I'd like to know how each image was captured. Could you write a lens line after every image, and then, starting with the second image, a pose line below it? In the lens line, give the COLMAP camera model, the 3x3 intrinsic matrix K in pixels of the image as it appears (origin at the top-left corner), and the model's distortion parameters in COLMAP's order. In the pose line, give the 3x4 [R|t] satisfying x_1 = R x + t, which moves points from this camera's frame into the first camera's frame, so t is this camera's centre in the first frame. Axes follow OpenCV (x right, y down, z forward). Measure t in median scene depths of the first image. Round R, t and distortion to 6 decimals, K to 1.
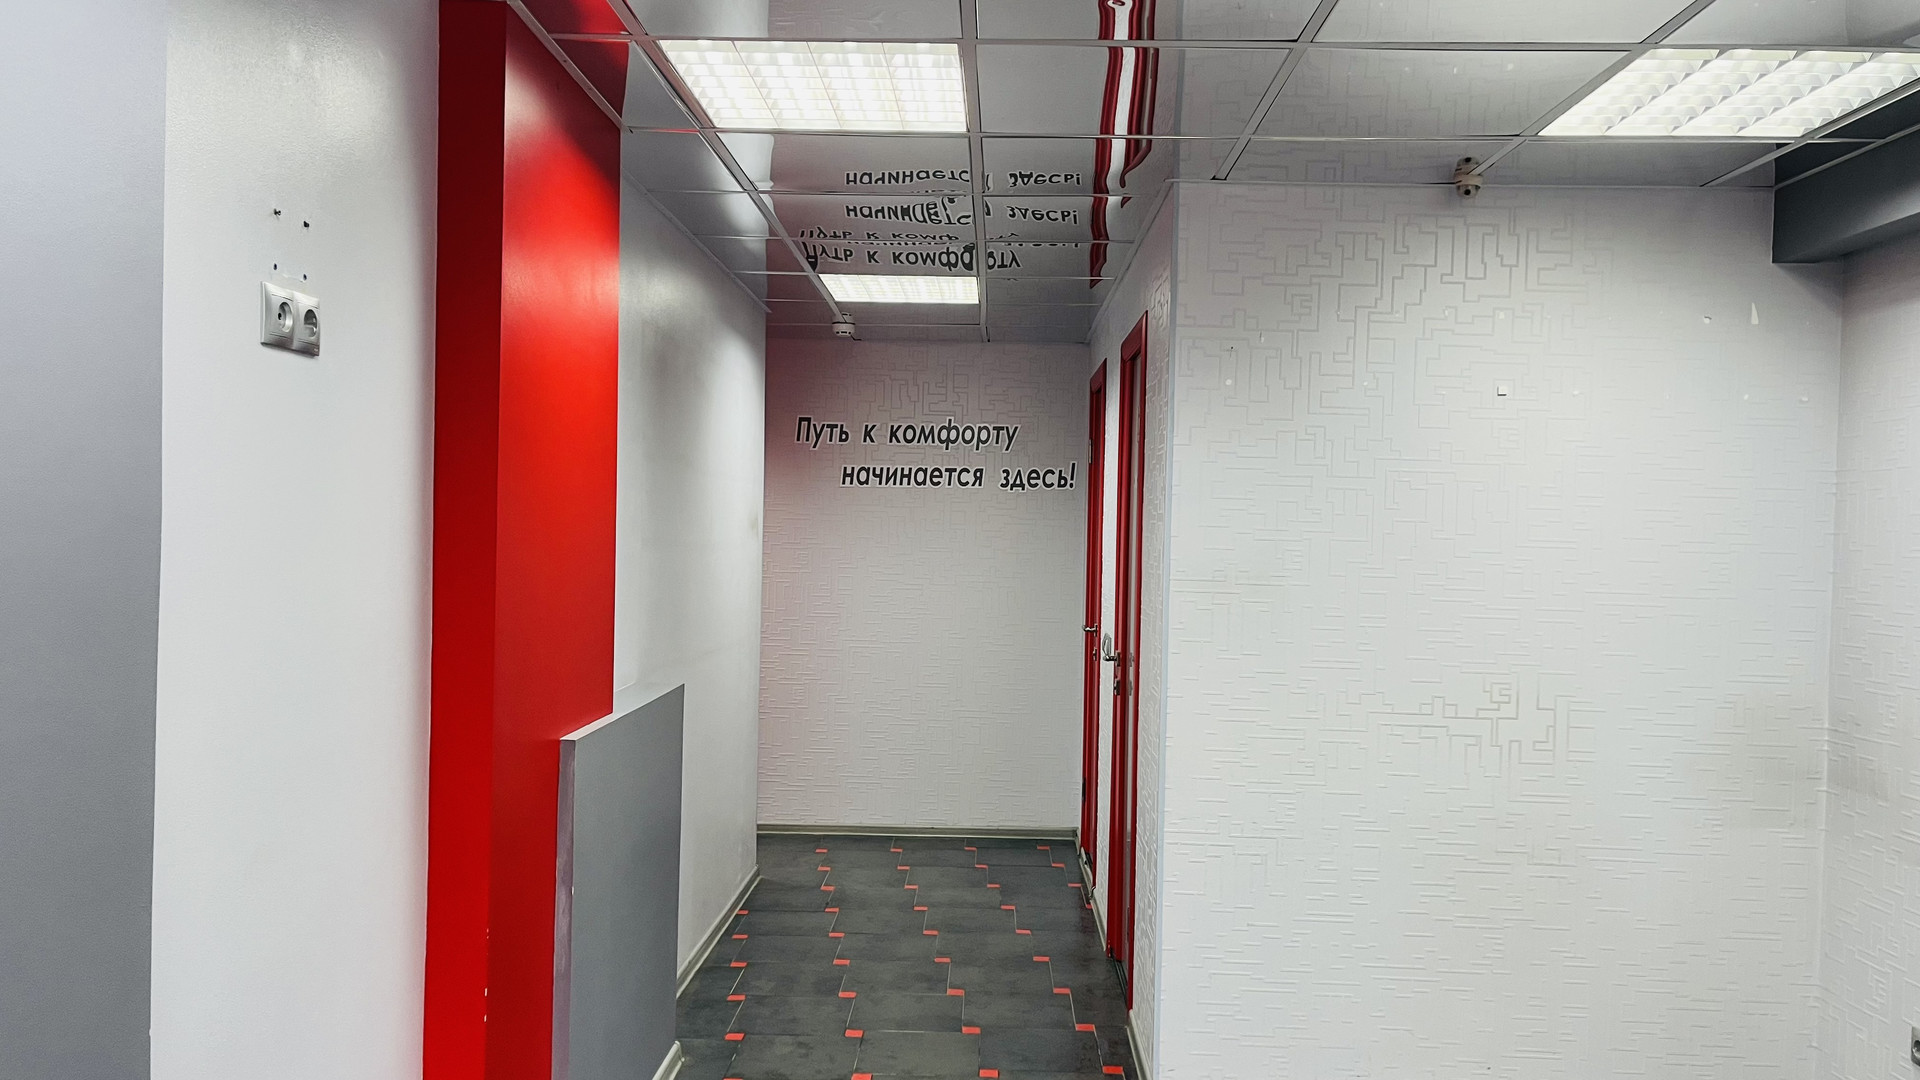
lens RADIAL K [[1481.3, 0, 960.8], [0, 1481.3, 543.7], [0, 0, 1]] dist [0.068485, -0.068625]
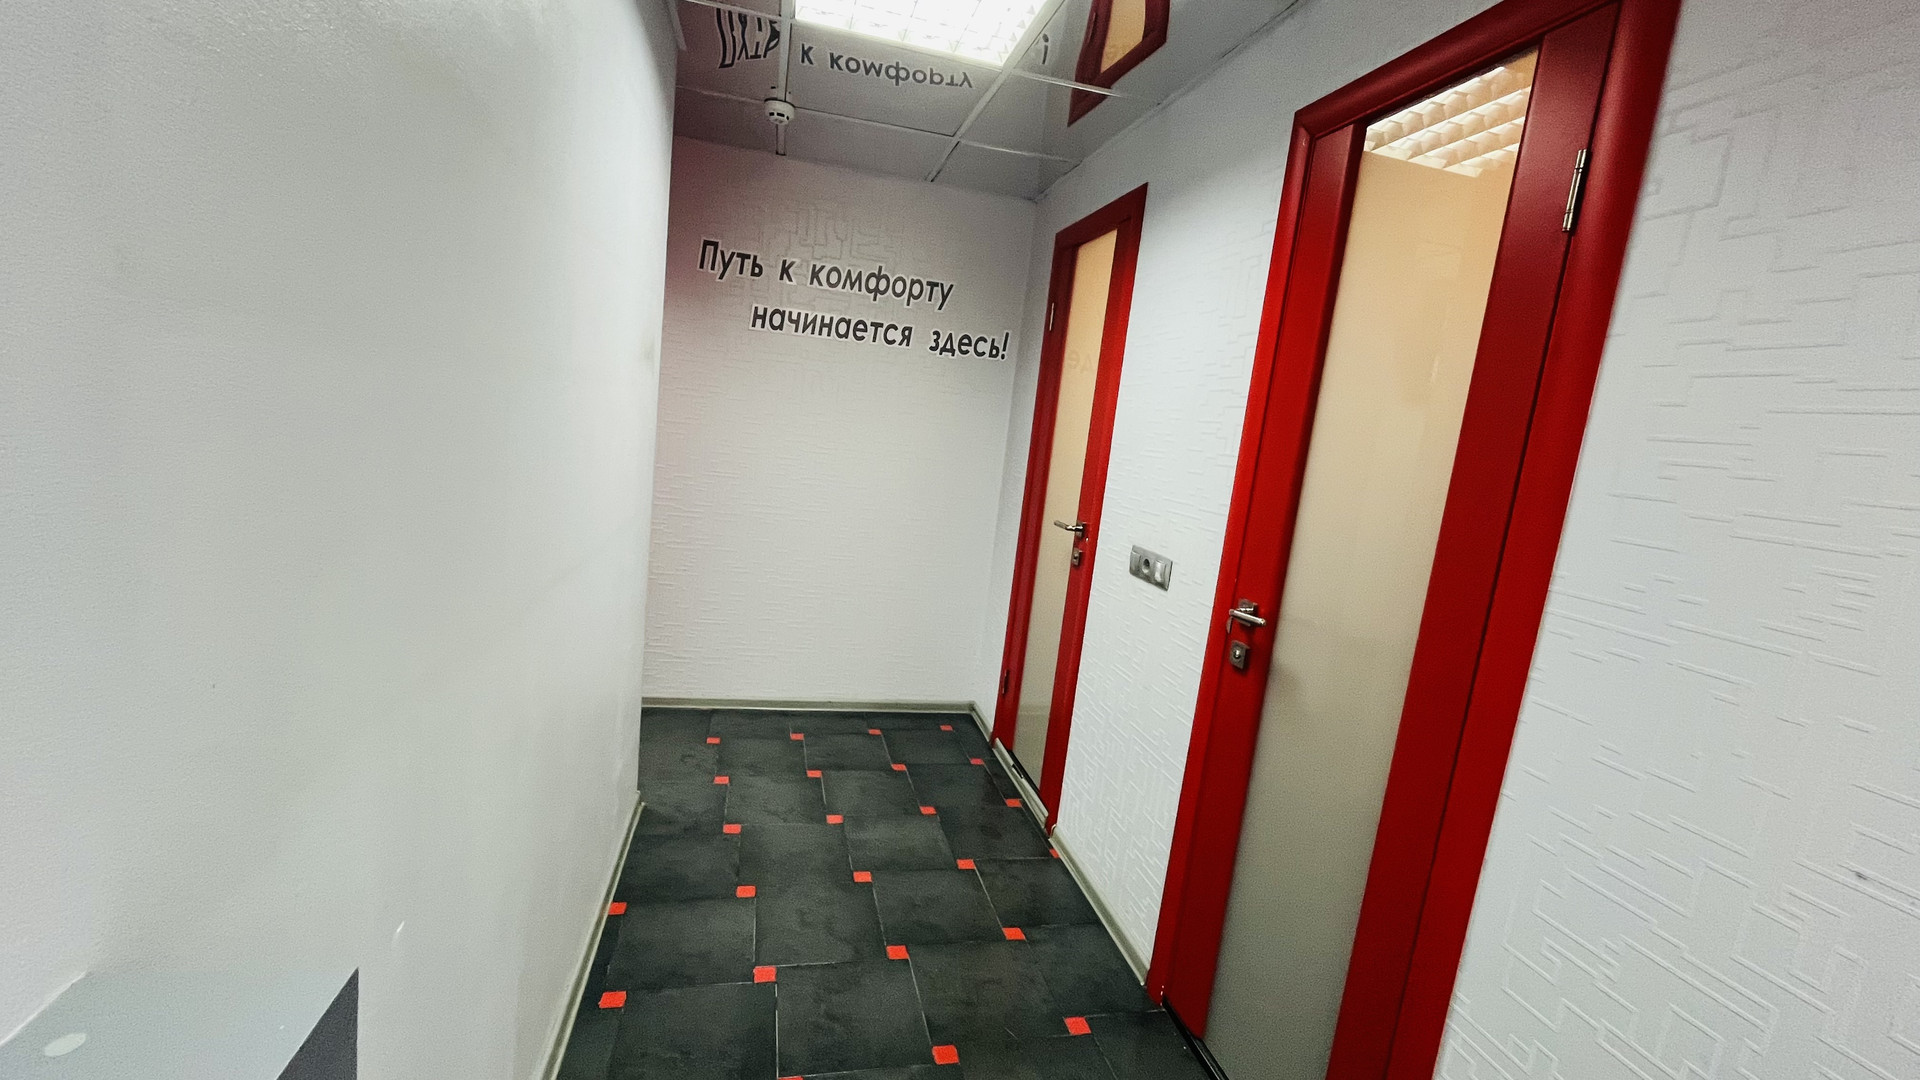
lens RADIAL K [[780.7, 0, 956.1], [0, 780.7, 541.5], [0, 0, 1]] dist [-0.034677, -0.000006]
pose [[0.964478, 0.048140, 0.259740, -0.076744], [-0.088606, 0.985248, 0.146411, 0.006505], [-0.248860, -0.164225, 0.954515, 0.516428]]
